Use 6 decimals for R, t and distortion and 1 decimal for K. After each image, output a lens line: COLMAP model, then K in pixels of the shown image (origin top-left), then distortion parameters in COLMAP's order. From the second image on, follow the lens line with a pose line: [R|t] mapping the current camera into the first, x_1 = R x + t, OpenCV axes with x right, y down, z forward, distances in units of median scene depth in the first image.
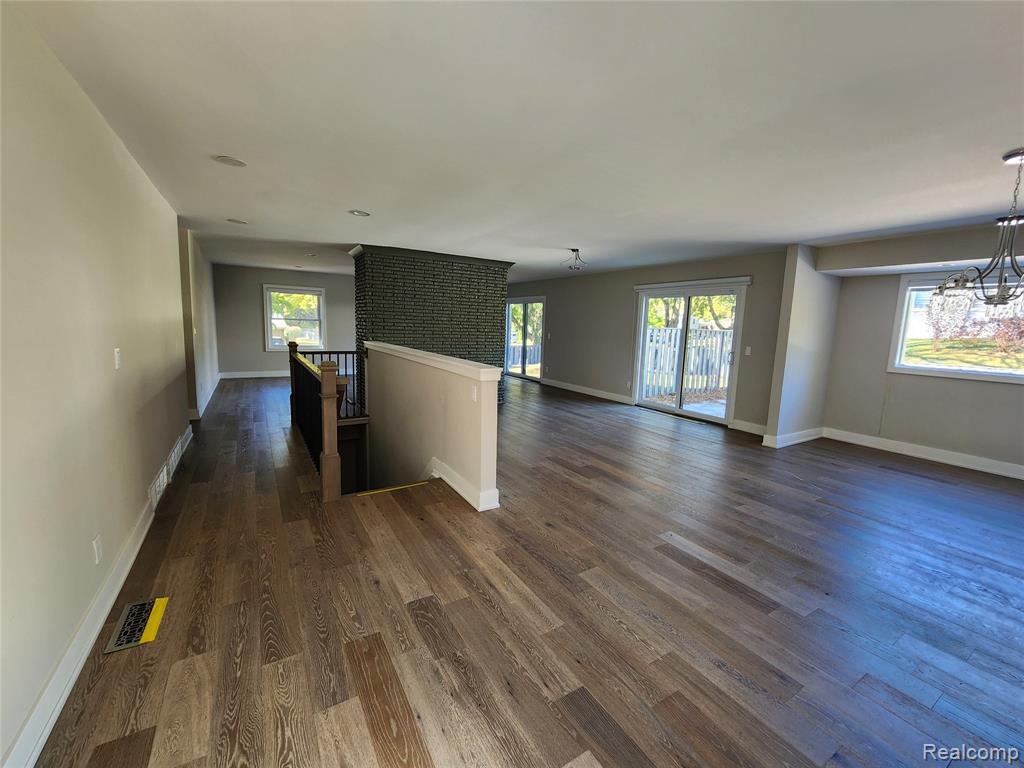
lens RADIAL K [[419.9, 0, 509.6], [0, 419.9, 377.8], [0, 0, 1]] dist [0.001808, -0.002889]
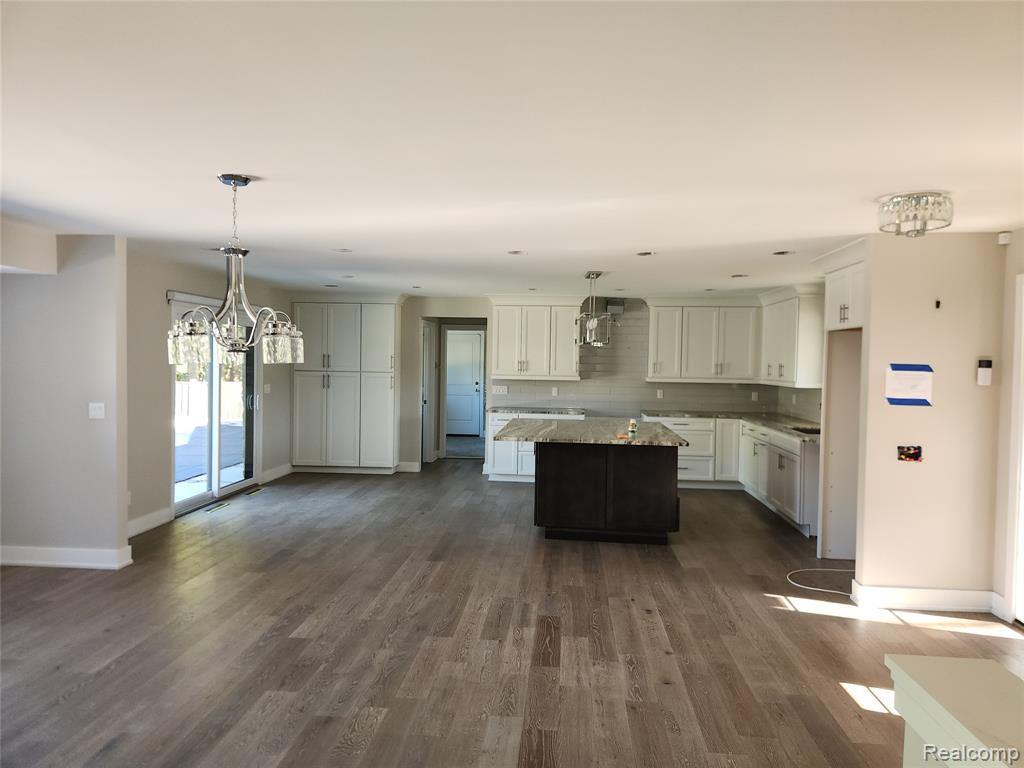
lens RADIAL K [[683.6, 0, 512.2], [0, 683.6, 383.8], [0, 0, 1]] dist [0.065680, -0.055159]
pose [[-0.806276, -0.066827, 0.587752, -0.037048], [0.032587, 0.987072, 0.156932, -0.135220], [-0.590641, 0.145684, -0.793675, 0.770405]]
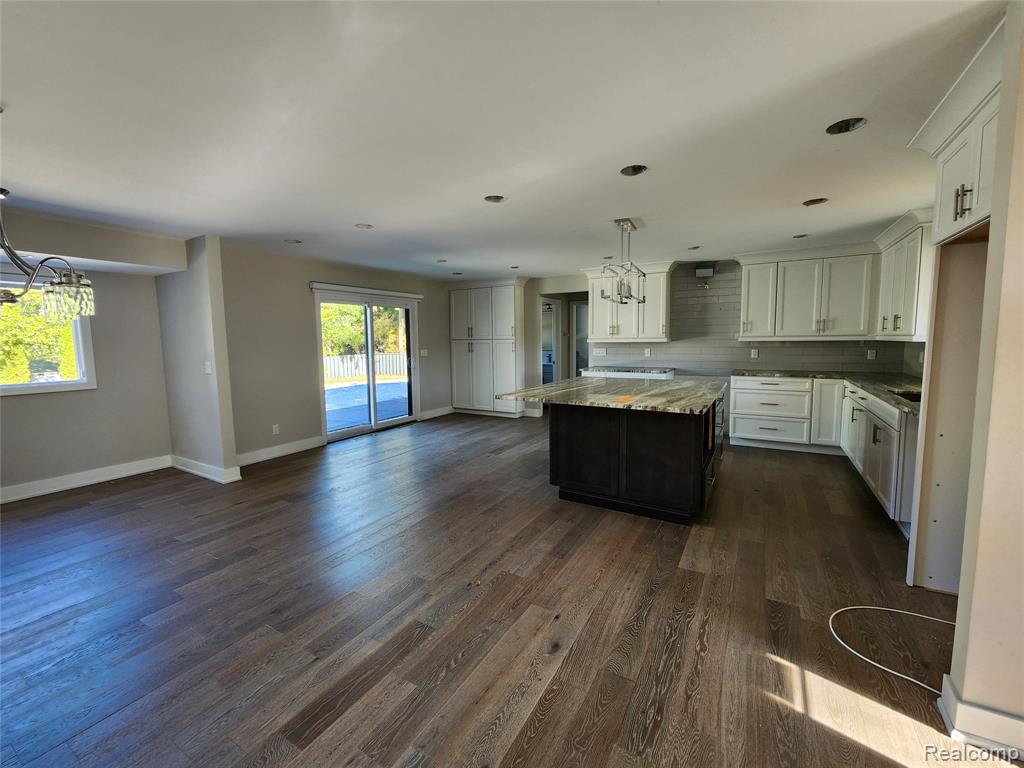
lens RADIAL K [[419.9, 0, 510.5], [0, 419.9, 376.7], [0, 0, 1]] dist [0.001808, -0.002889]
pose [[-0.469791, -0.107777, 0.876174, 0.020881], [0.111019, 0.977426, 0.179758, -0.034717], [-0.875769, 0.181720, -0.447221, 0.240953]]
